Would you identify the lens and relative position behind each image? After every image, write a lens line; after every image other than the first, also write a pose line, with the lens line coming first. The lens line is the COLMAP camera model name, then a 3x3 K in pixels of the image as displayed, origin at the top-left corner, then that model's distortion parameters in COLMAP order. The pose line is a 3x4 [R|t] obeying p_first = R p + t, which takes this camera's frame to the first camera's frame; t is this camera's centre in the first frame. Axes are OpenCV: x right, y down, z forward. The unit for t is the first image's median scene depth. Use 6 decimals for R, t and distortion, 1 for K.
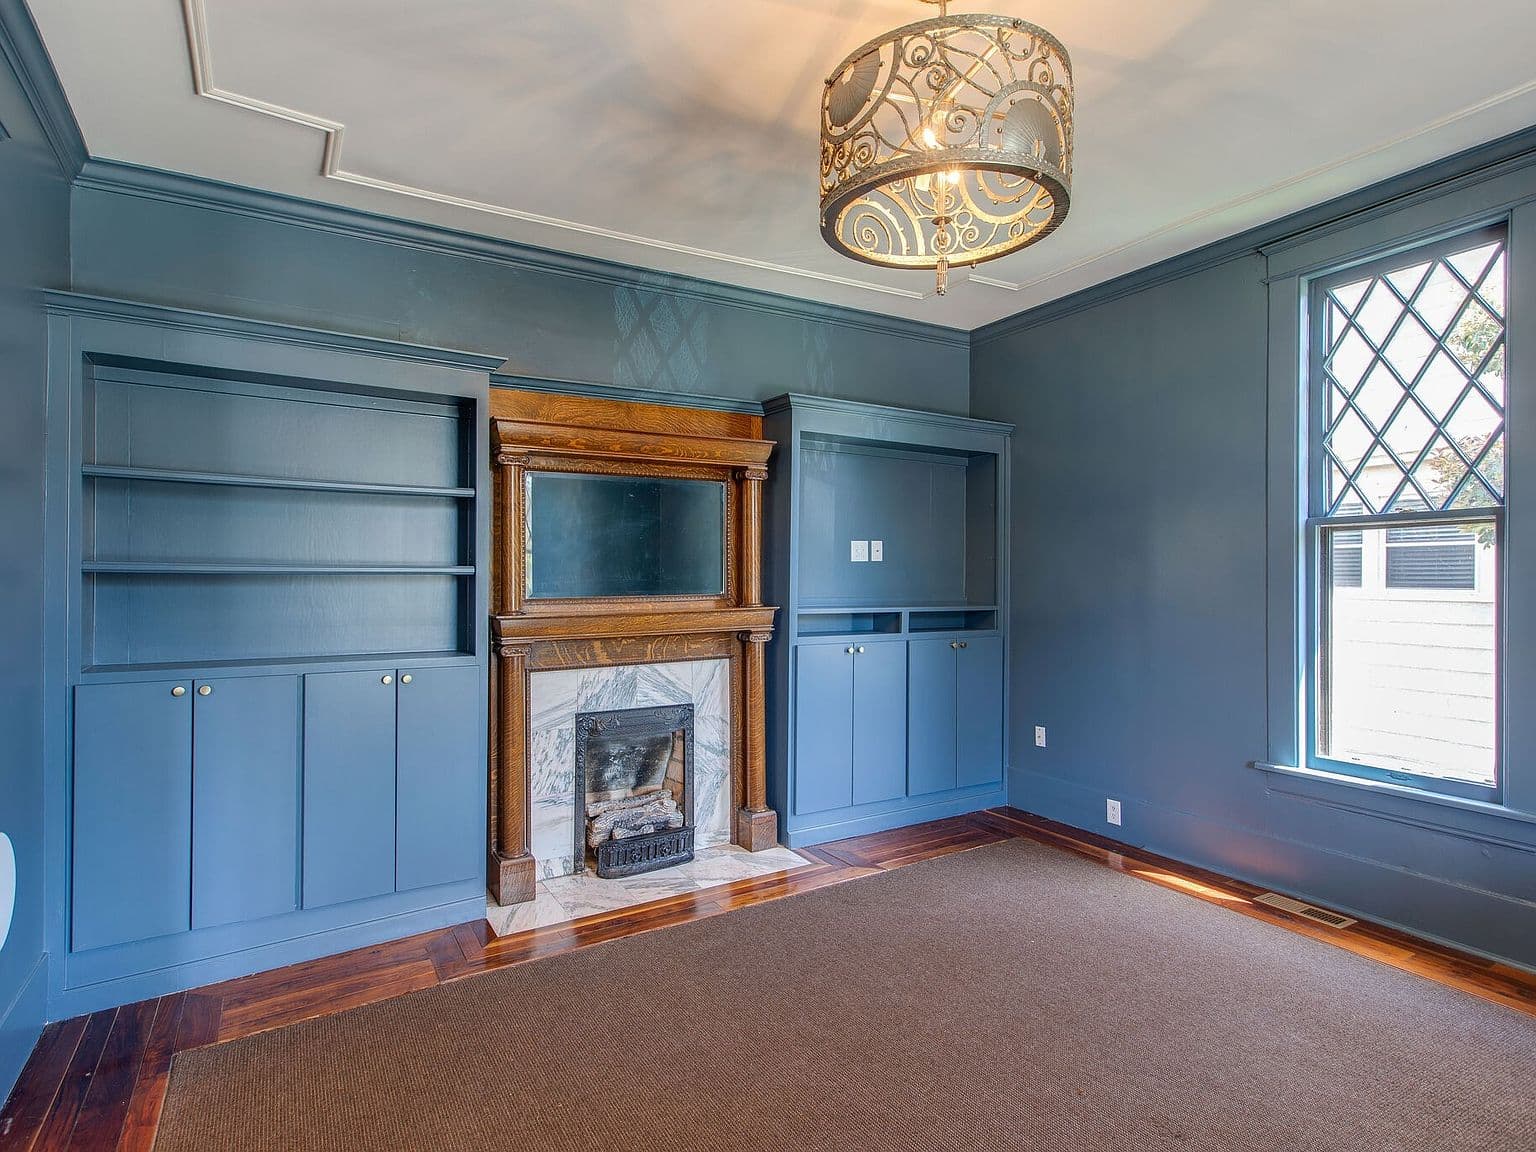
lens RADIAL K [[809.4, 0, 766.5], [0, 809.4, 565.8], [0, 0, 1]] dist [-0.030913, 0.014154]
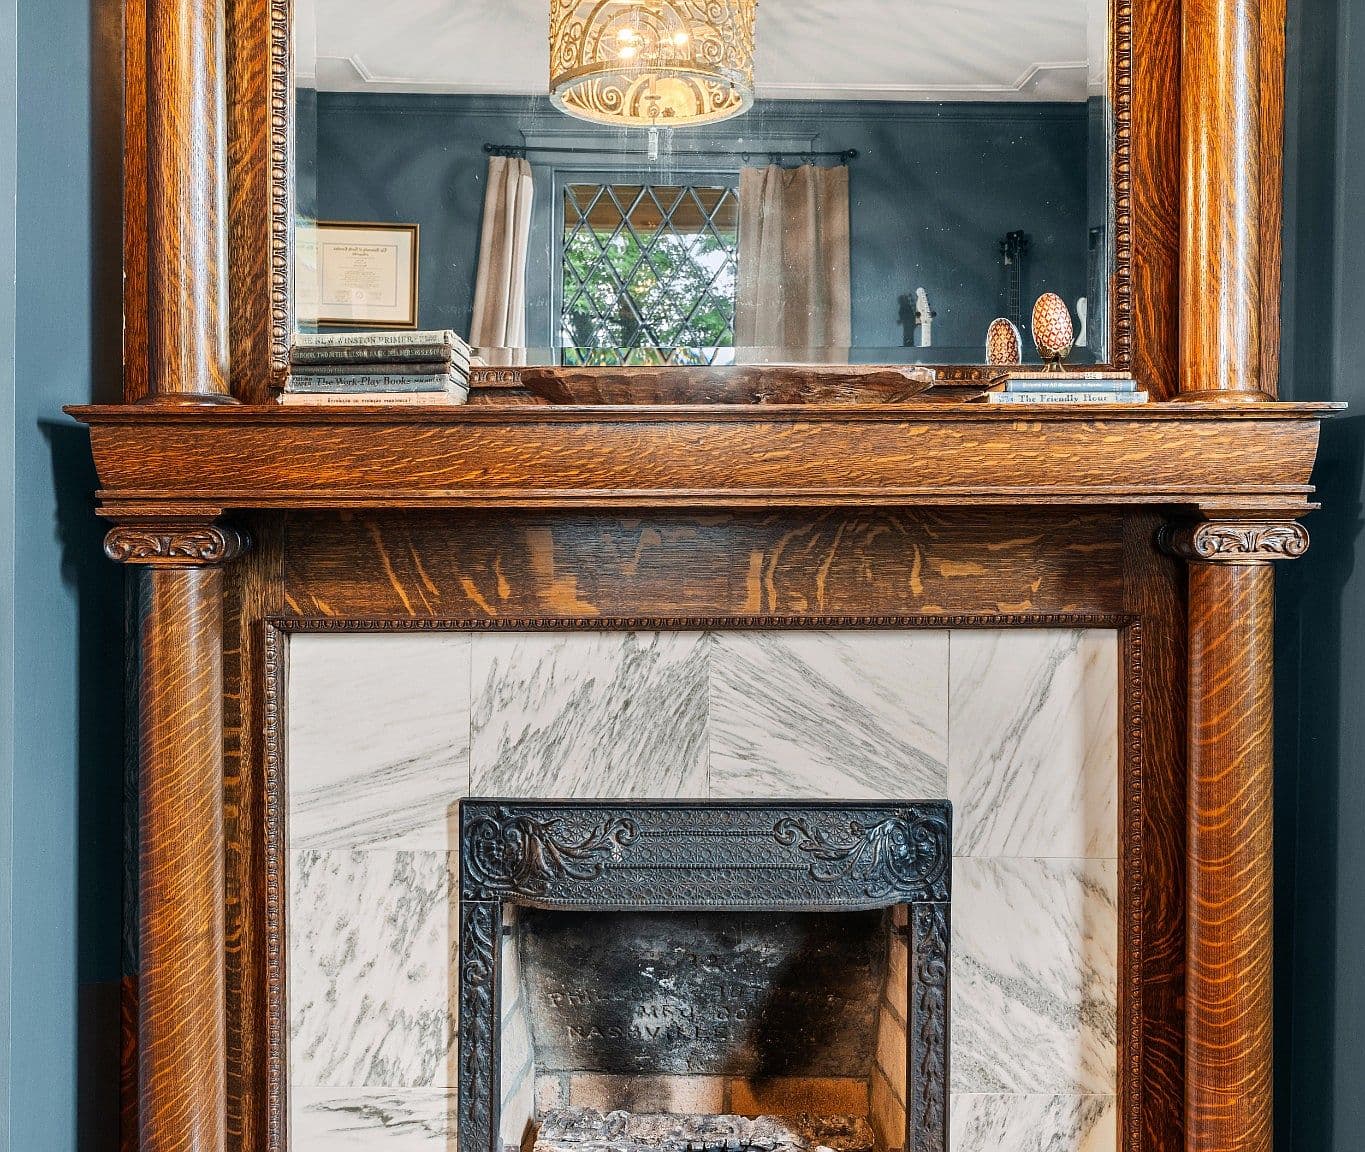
lens RADIAL K [[1322.2, 0, 682.3], [0, 1322.2, 522.0], [0, 0, 1]] dist [0.003081, 0.000445]
pose [[0.856434, 0.008875, -0.516180, 0.048565], [0.001153, 0.999817, 0.019103, 0.079472], [0.516255, -0.016955, 0.856267, 0.633225]]
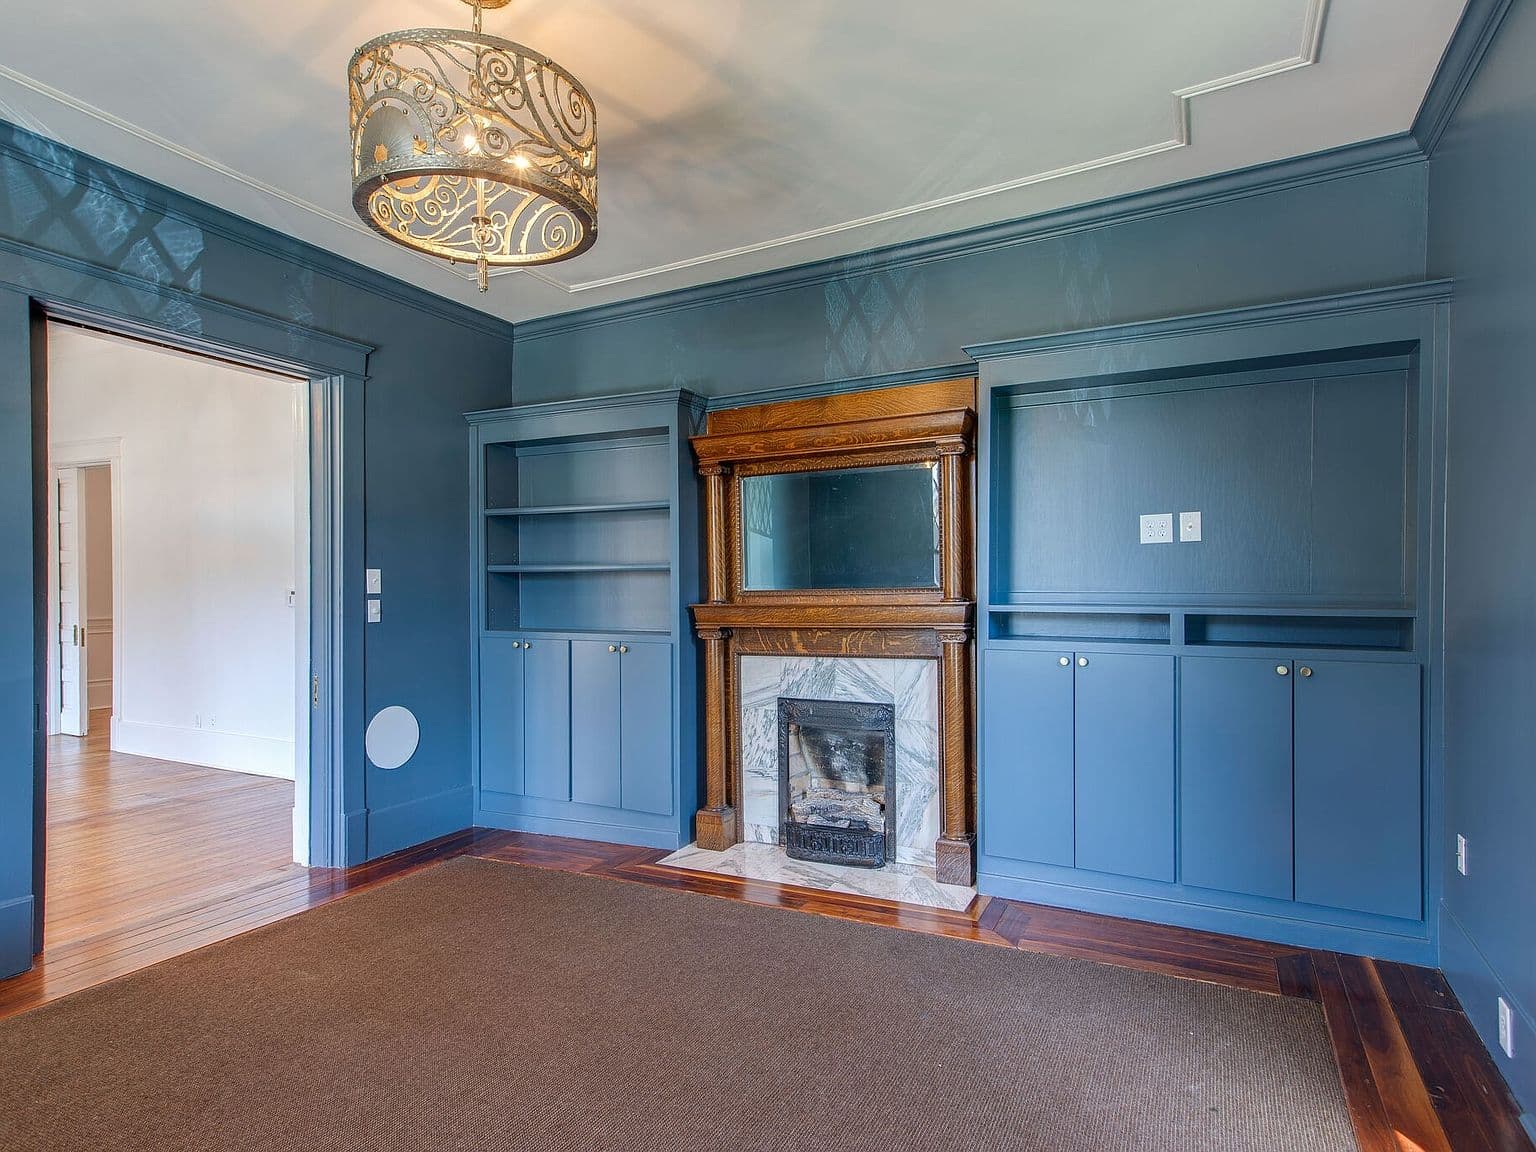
lens RADIAL K [[856.9, 0, 762.6], [0, 856.9, 584.1], [0, 0, 1]] dist [-0.005279, -0.000116]
pose [[0.517712, -0.005969, -0.855534, 0.699605], [0.019462, 0.999799, 0.004801, 0.024576], [0.855334, -0.019136, 0.517724, 0.372387]]
